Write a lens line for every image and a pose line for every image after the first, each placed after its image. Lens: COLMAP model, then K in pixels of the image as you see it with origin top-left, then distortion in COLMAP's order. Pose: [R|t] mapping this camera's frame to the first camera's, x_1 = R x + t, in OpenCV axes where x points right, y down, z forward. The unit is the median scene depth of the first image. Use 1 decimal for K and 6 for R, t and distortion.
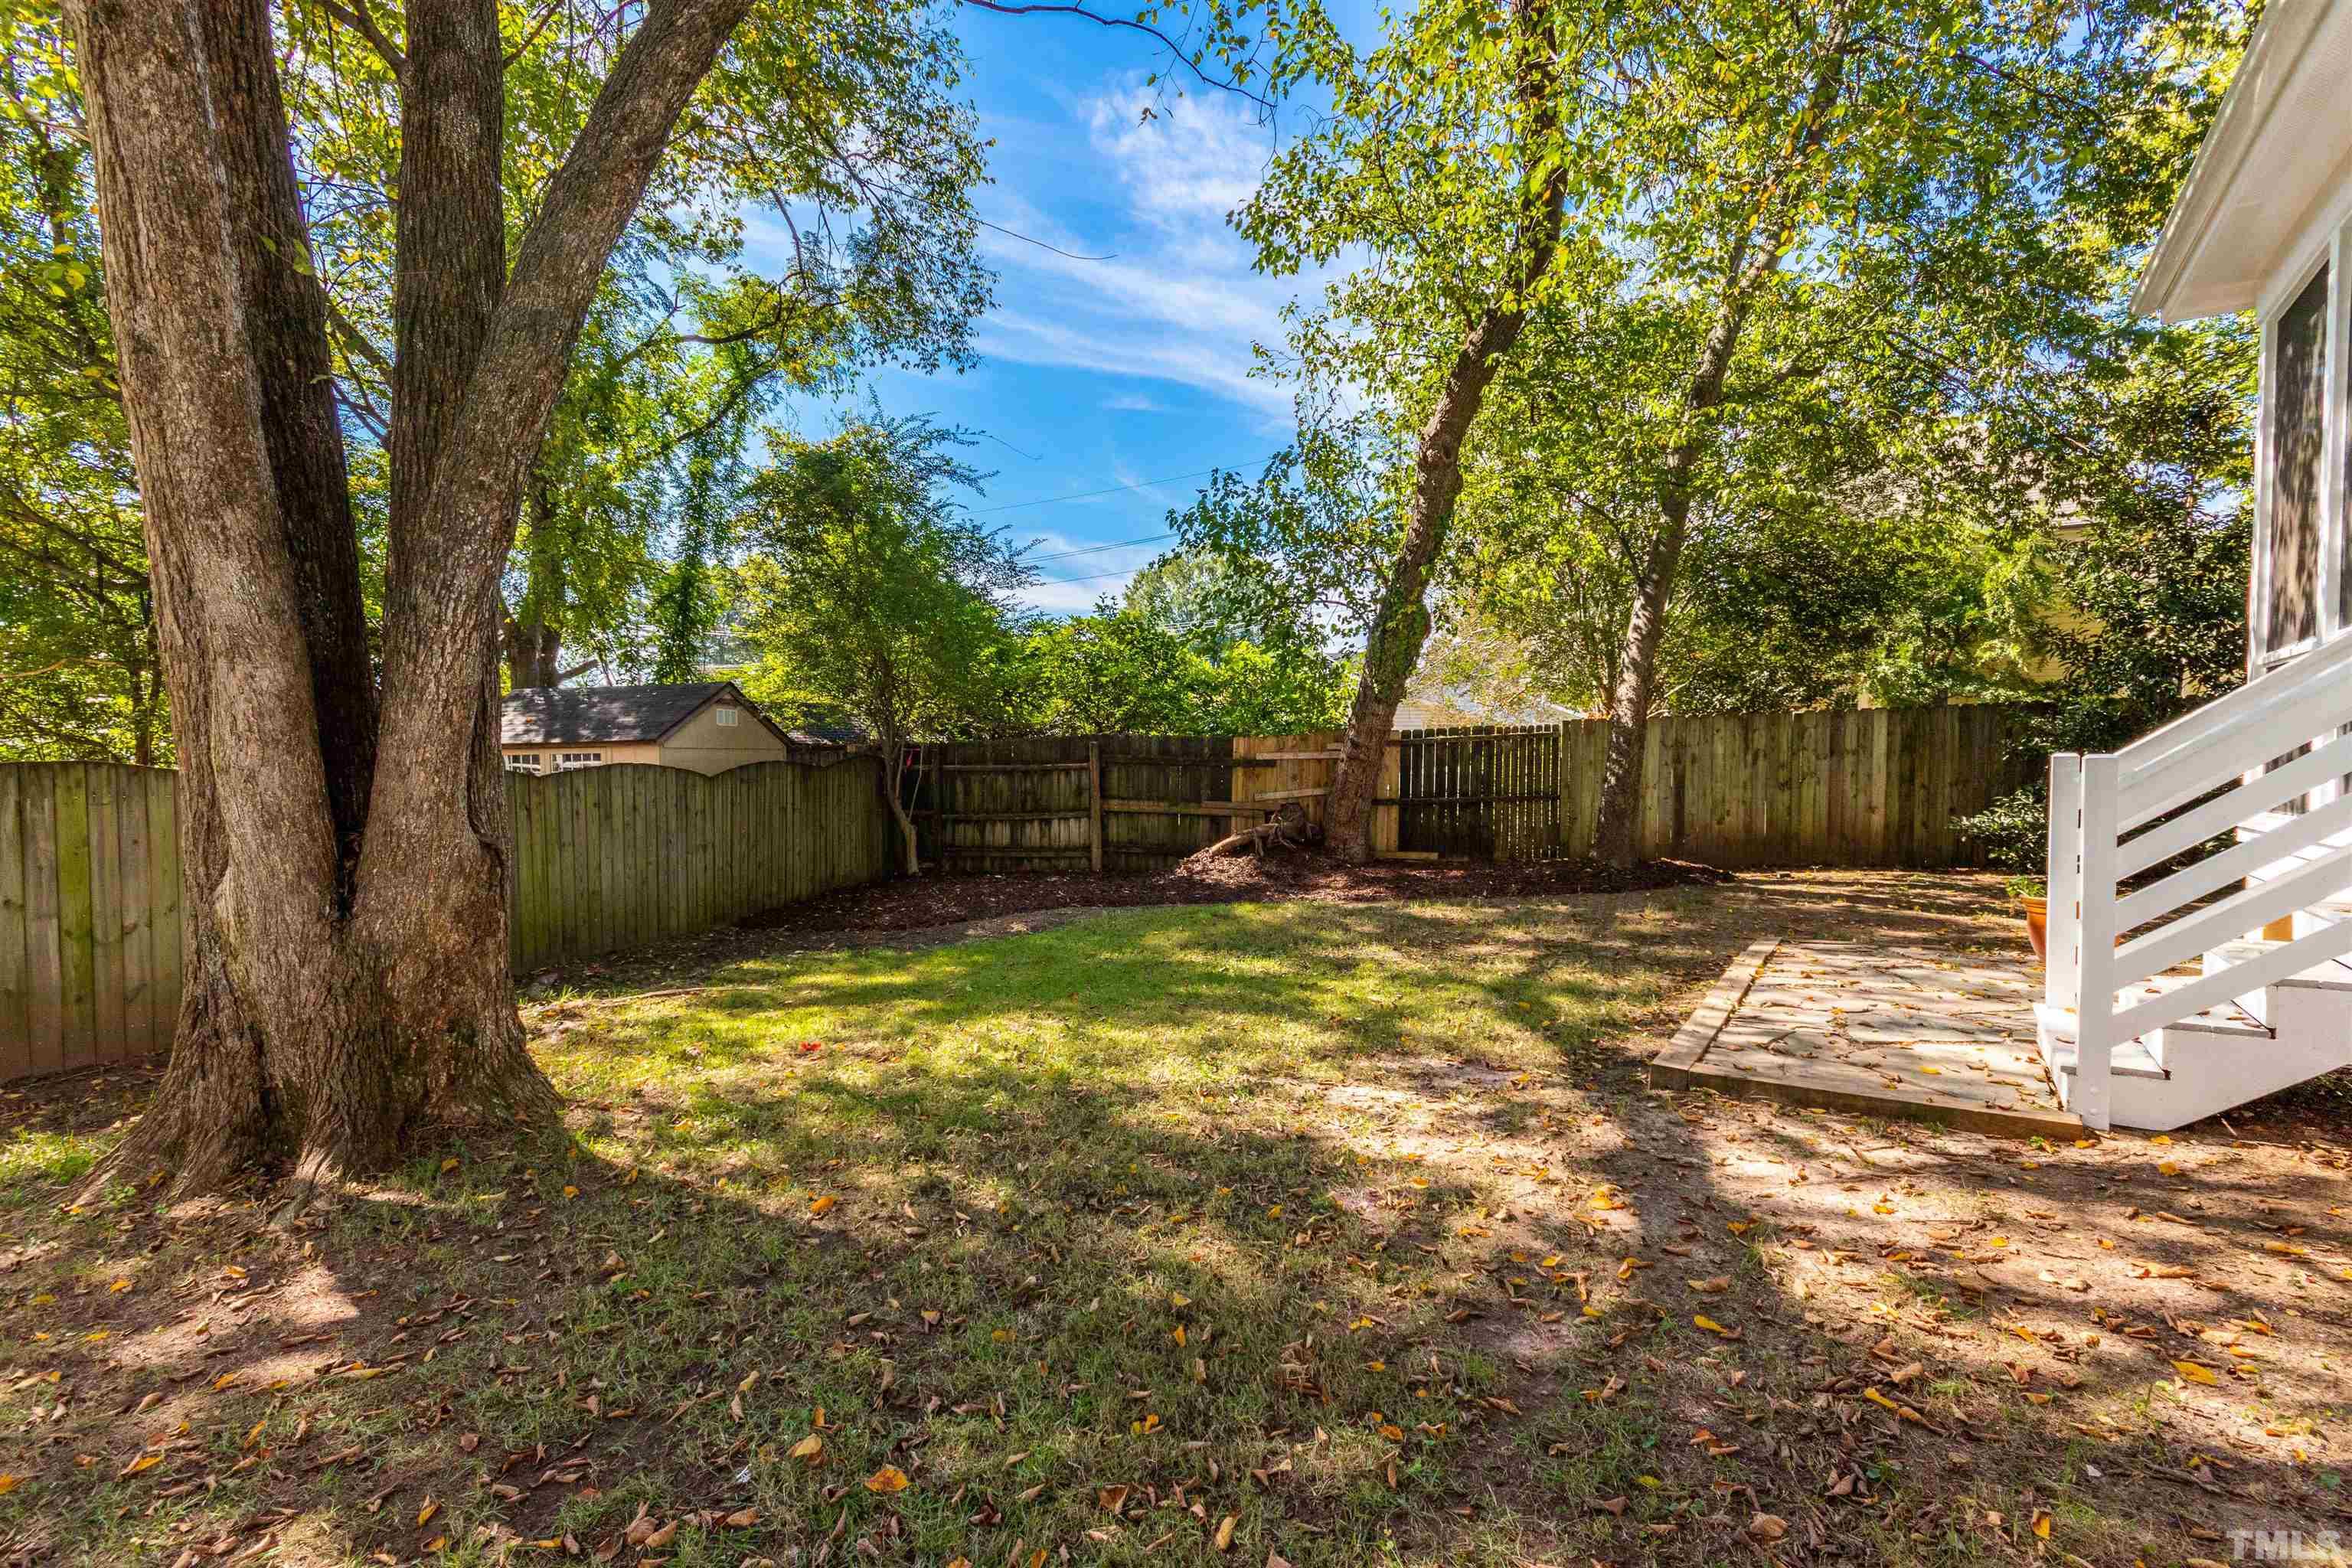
lens RADIAL K [[1083.2, 0, 1195.3], [0, 1083.2, 793.8], [0, 0, 1]] dist [0.005142, -0.001059]
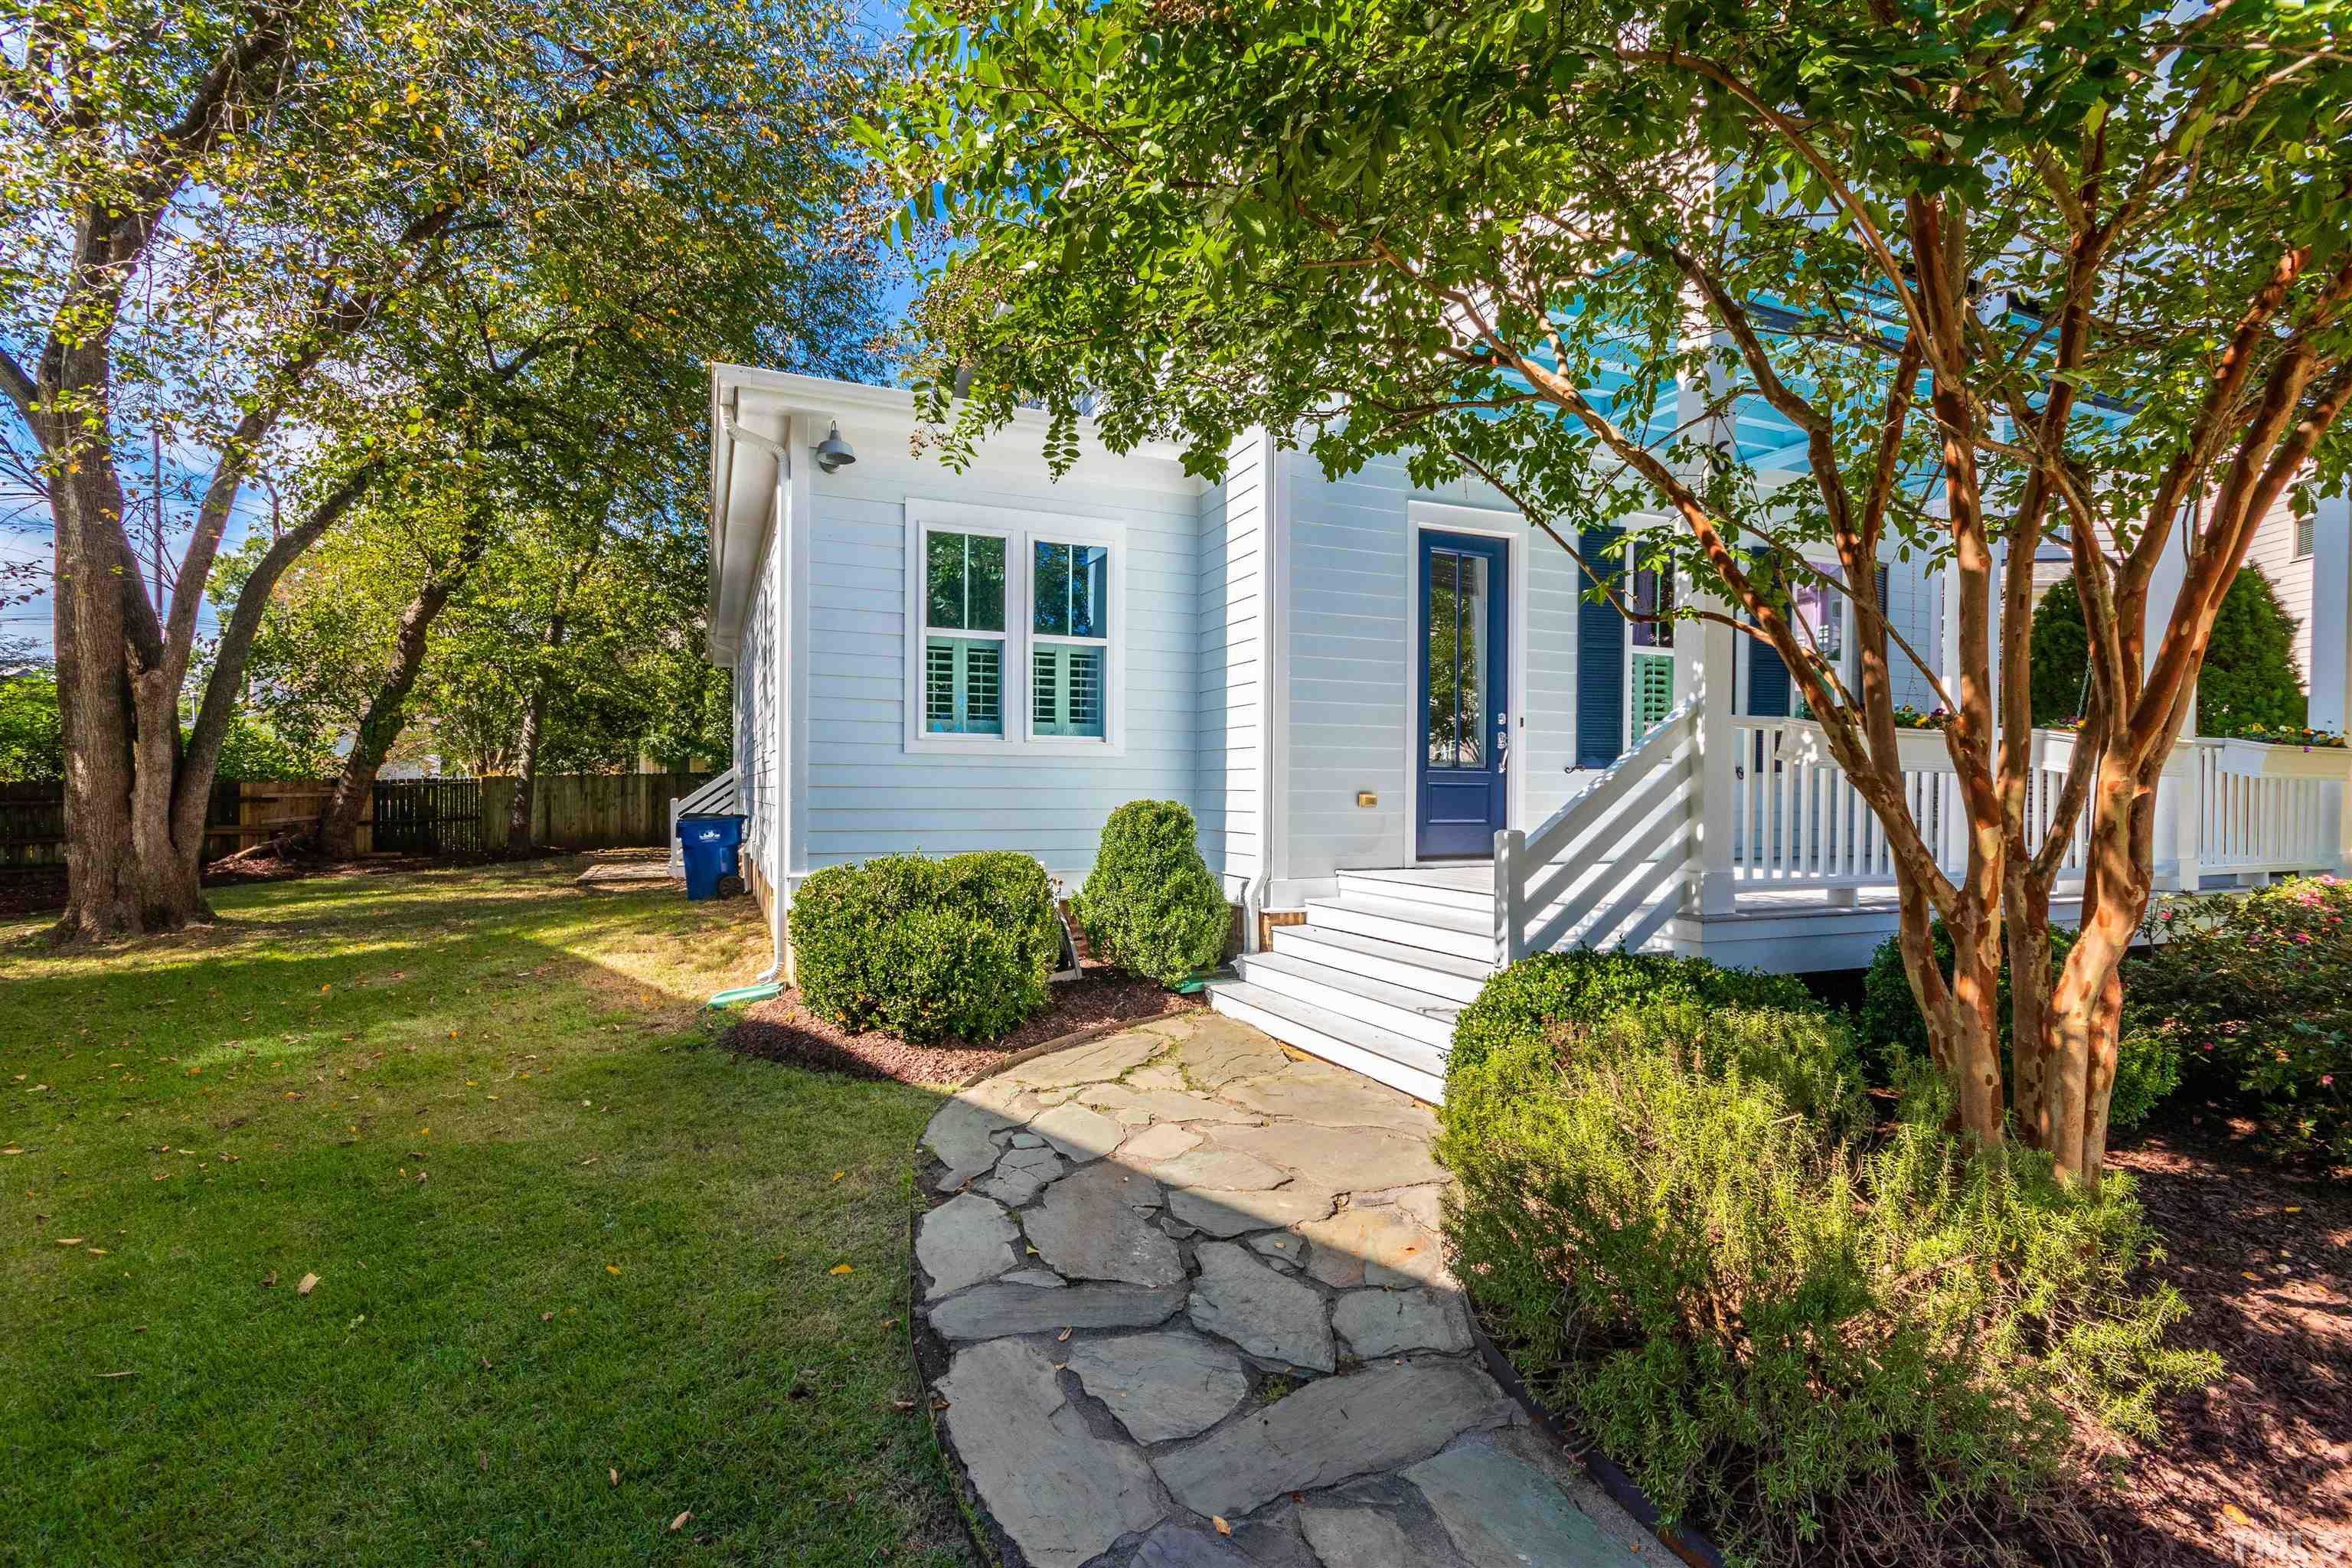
lens RADIAL K [[1083.2, 0, 1173.6], [0, 1083.2, 798.8], [0, 0, 1]] dist [0.005142, -0.001059]
pose [[0.540074, -0.001930, 0.841615, -0.589635], [0.024615, 0.999606, -0.013504, 0.025201], [-0.841257, 0.028009, 0.539909, -1.006645]]
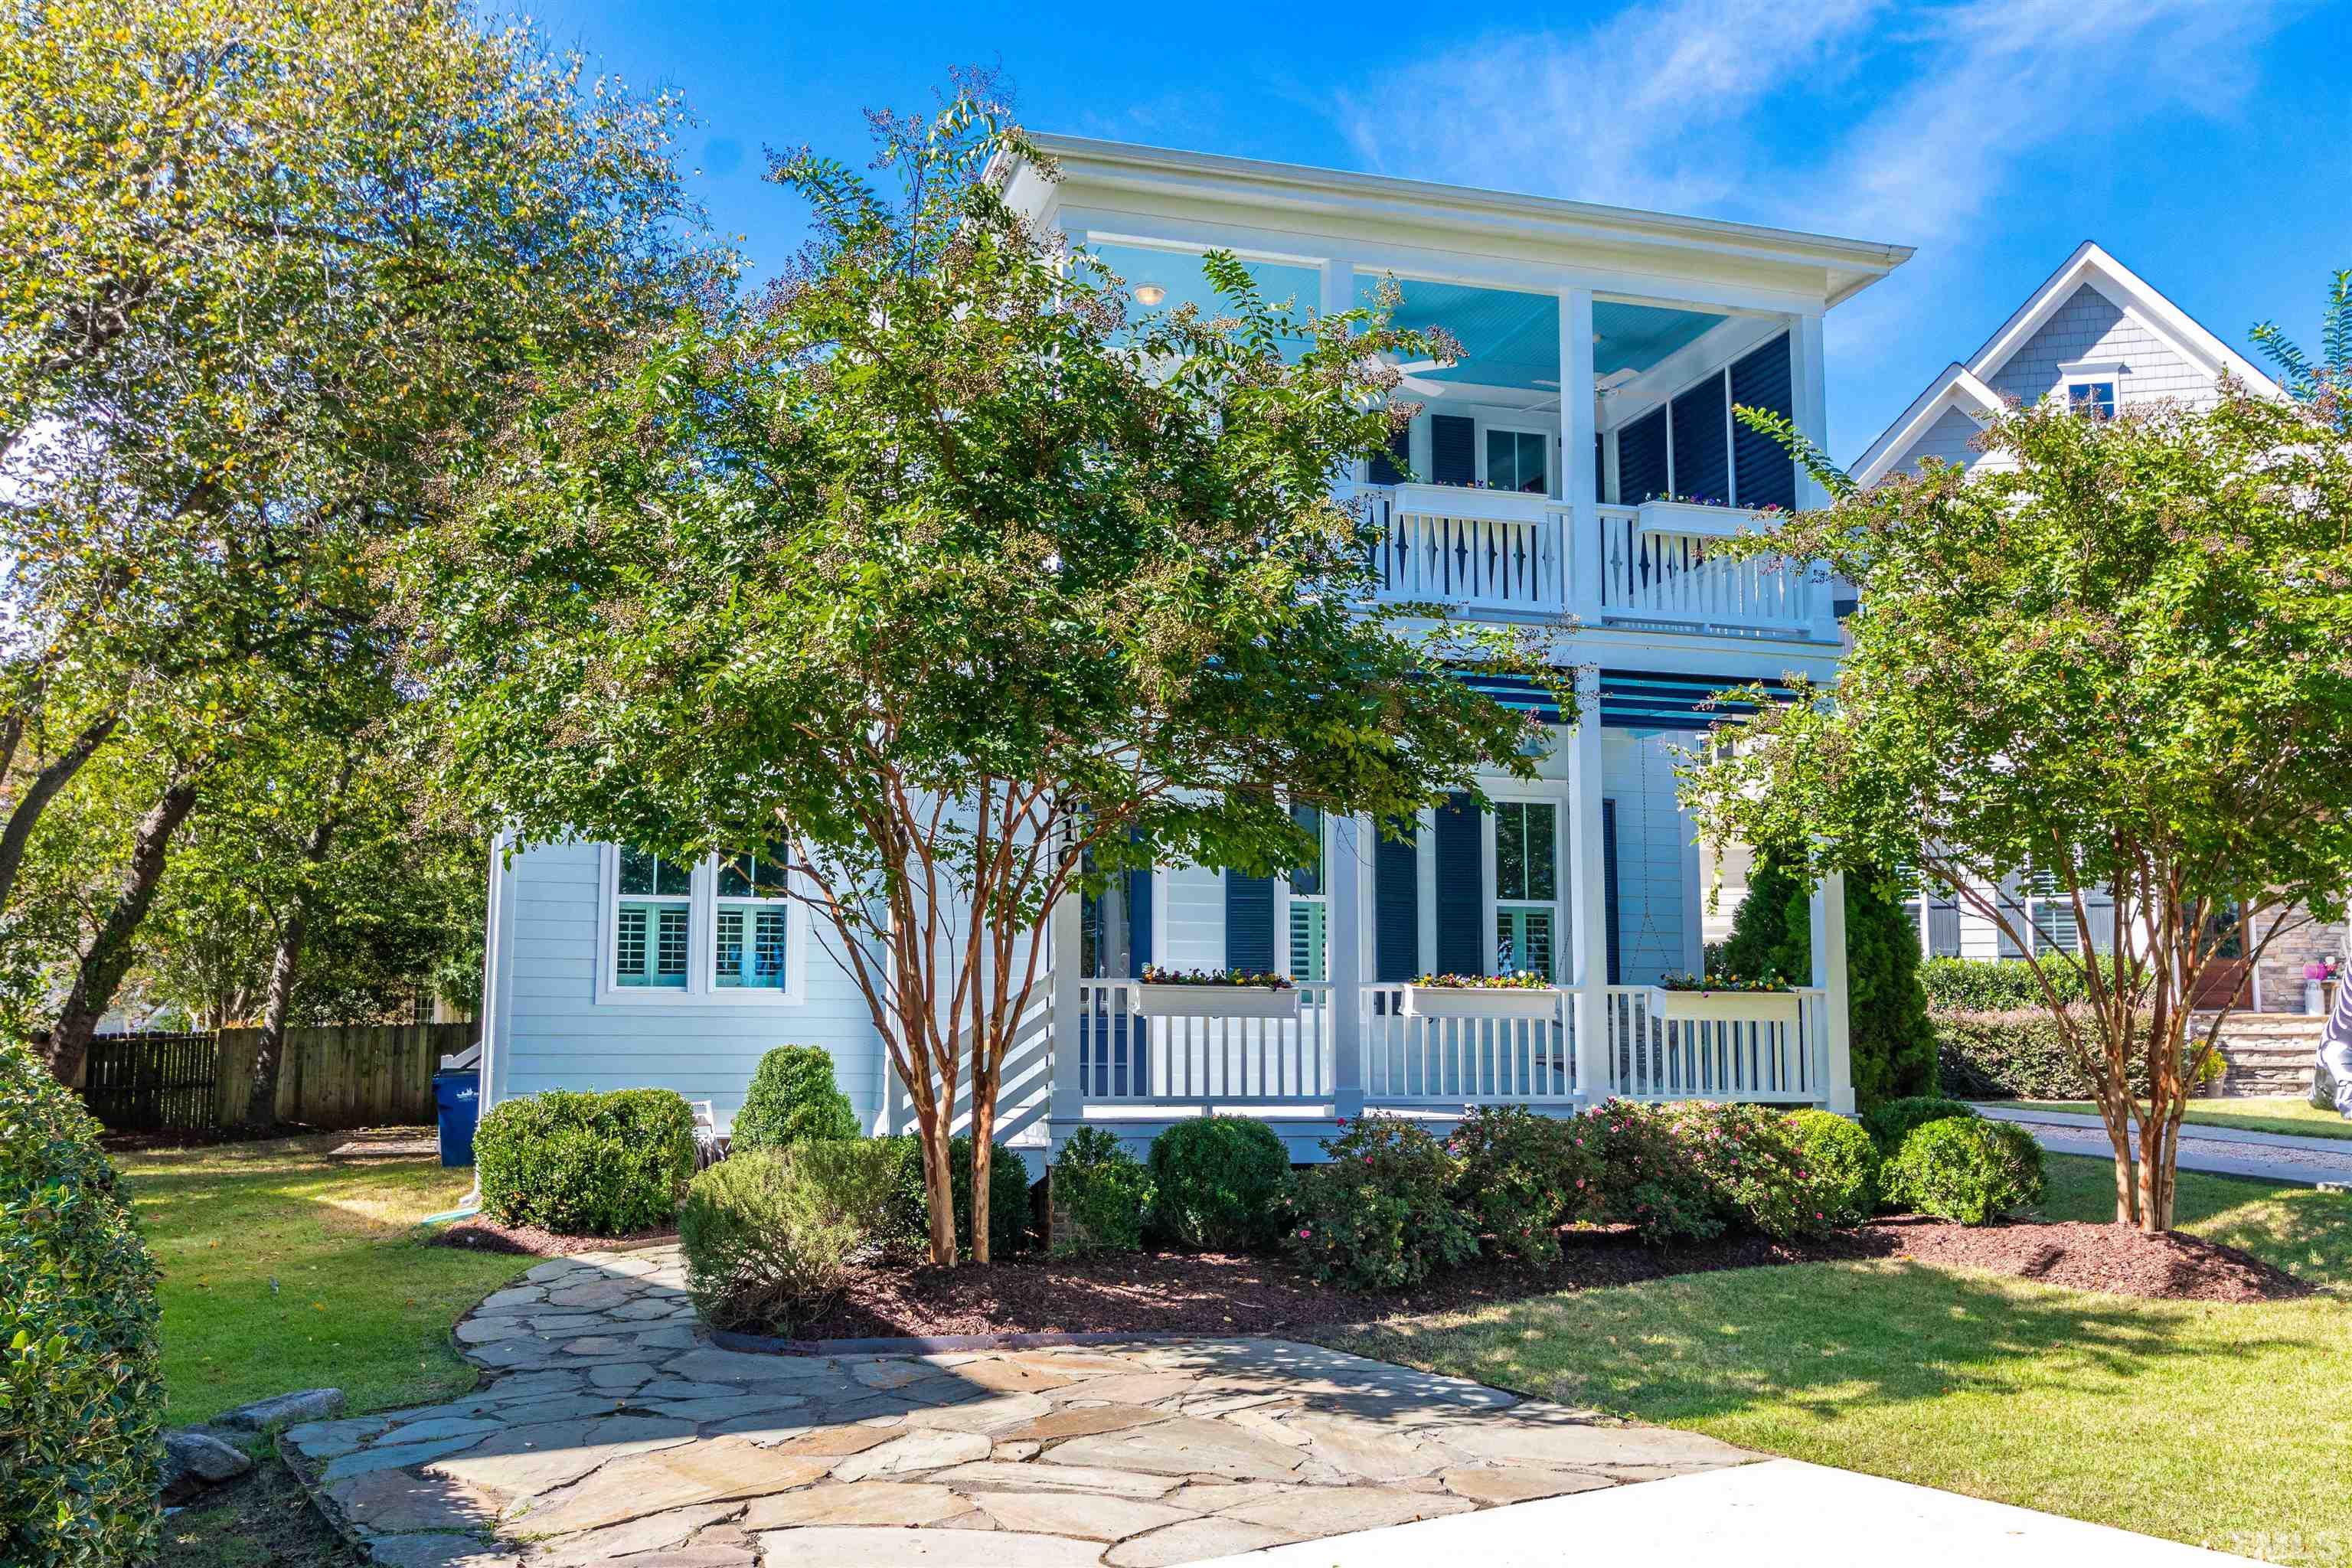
lens RADIAL K [[2043.3, 0, 1185.0], [0, 2043.3, 788.6], [0, 0, 1]] dist [-0.000817, -0.004780]
pose [[0.635099, 0.099171, 0.766038, -0.936585], [0.027303, 0.988222, -0.150571, 0.058194], [-0.771948, 0.116543, 0.624911, -1.679102]]
